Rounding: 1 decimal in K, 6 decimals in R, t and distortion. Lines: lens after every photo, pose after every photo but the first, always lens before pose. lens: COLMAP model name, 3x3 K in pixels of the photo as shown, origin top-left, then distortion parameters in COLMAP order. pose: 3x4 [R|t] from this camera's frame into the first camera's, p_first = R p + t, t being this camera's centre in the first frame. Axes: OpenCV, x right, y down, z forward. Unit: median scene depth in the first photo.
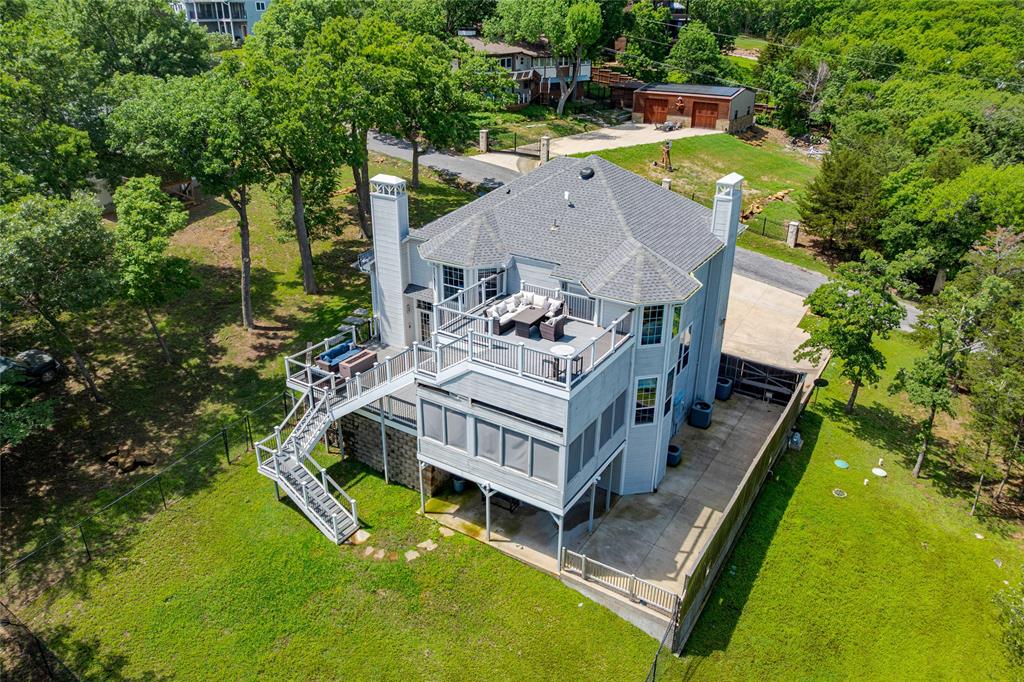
lens RADIAL K [[722.9, 0, 512.0], [0, 722.9, 341.0], [0, 0, 1]] dist [-0.024141, -0.000750]
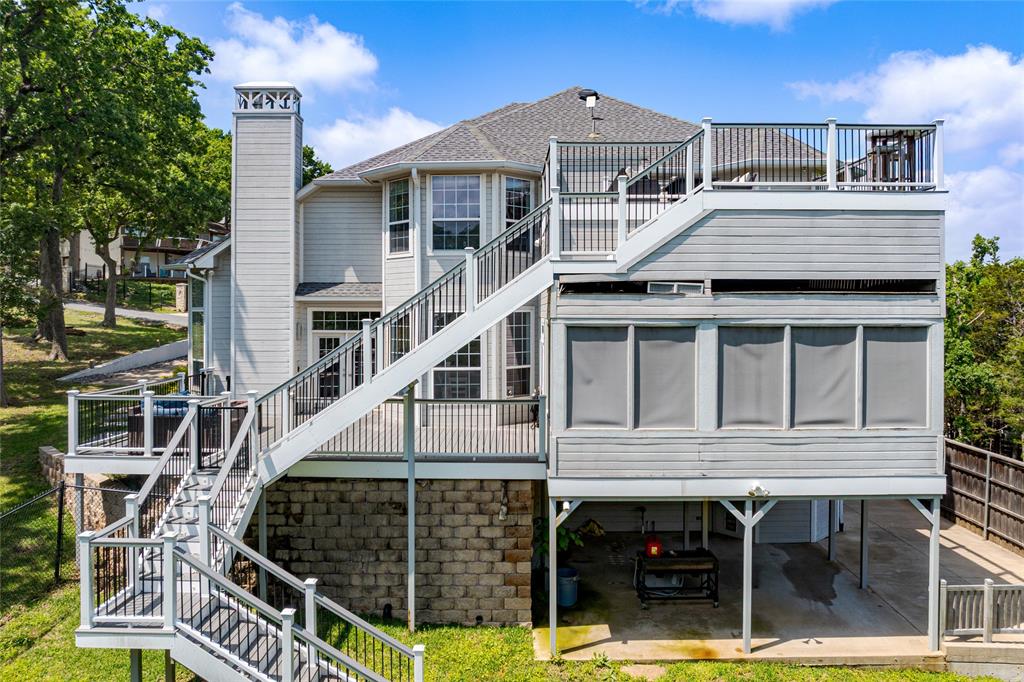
lens RADIAL K [[731.2, 0, 514.0], [0, 731.2, 315.6], [0, 0, 1]] dist [-0.029908, 0.002871]
pose [[0.849178, -0.014008, 0.527921, -0.285135], [0.231513, 0.908346, -0.348295, 0.163632], [-0.474656, 0.417985, 0.774590, 0.502439]]
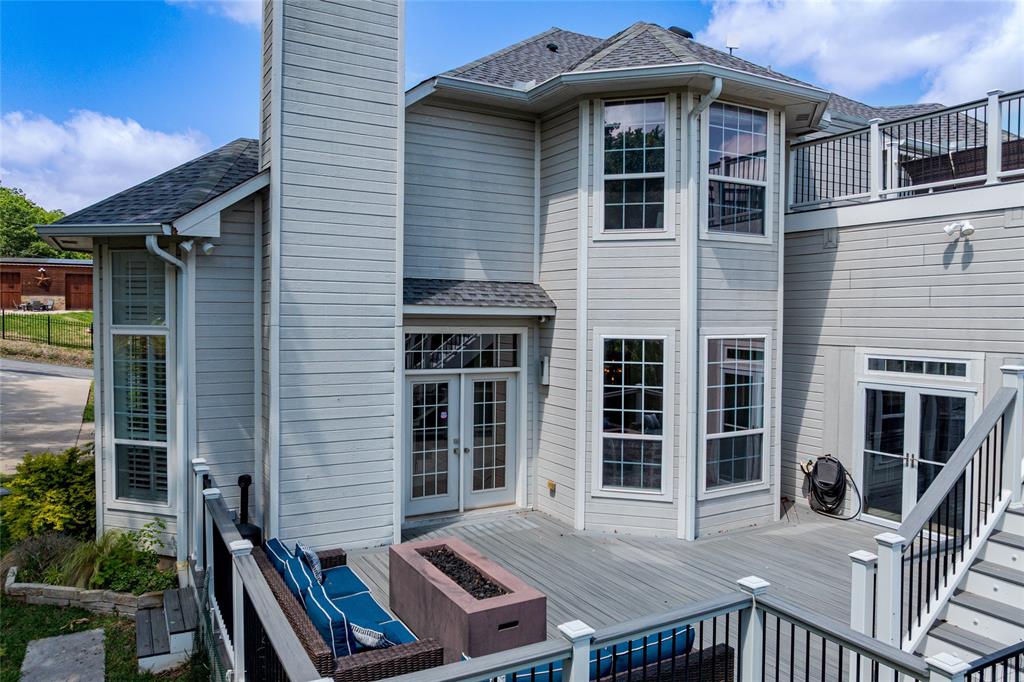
lens RADIAL K [[722.9, 0, 512.0], [0, 722.9, 341.0], [0, 0, 1]] dist [-0.024141, -0.000750]
pose [[0.480459, -0.034302, 0.876346, -0.348644], [0.365617, 0.916097, -0.164592, 0.004235], [-0.797172, 0.399486, 0.452688, 0.826931]]
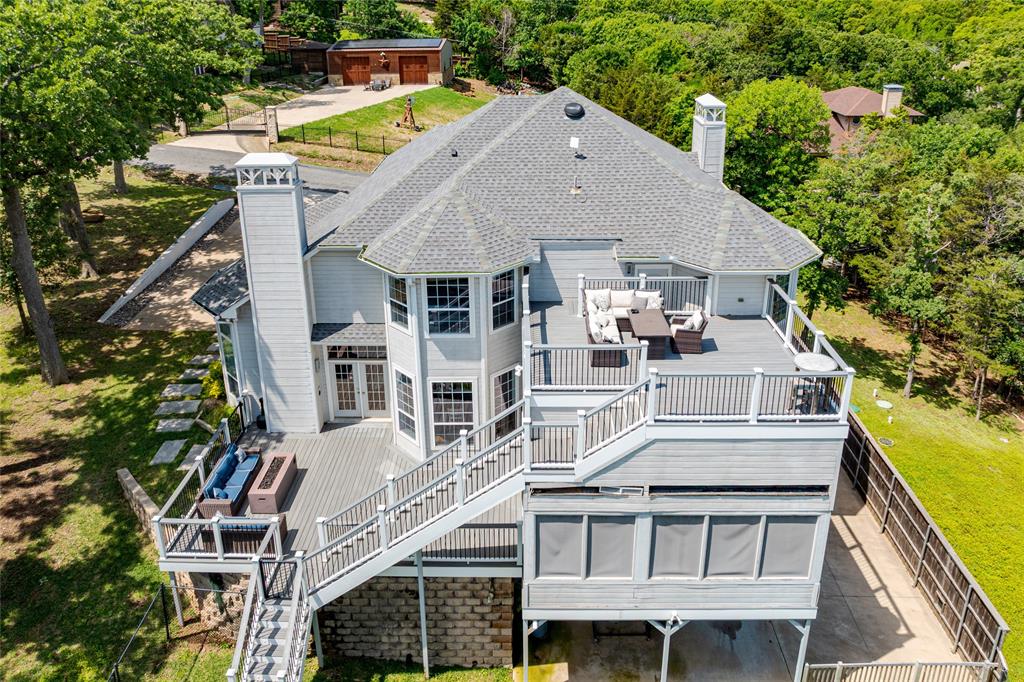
lens RADIAL K [[751.2, 0, 507.0], [0, 751.2, 244.5], [0, 0, 1]] dist [-0.018741, -0.005899]
pose [[0.856757, -0.187955, 0.480250, -0.285884], [0.236172, 0.970830, -0.041374, -0.077849], [-0.458464, 0.148869, 0.876155, 0.350754]]
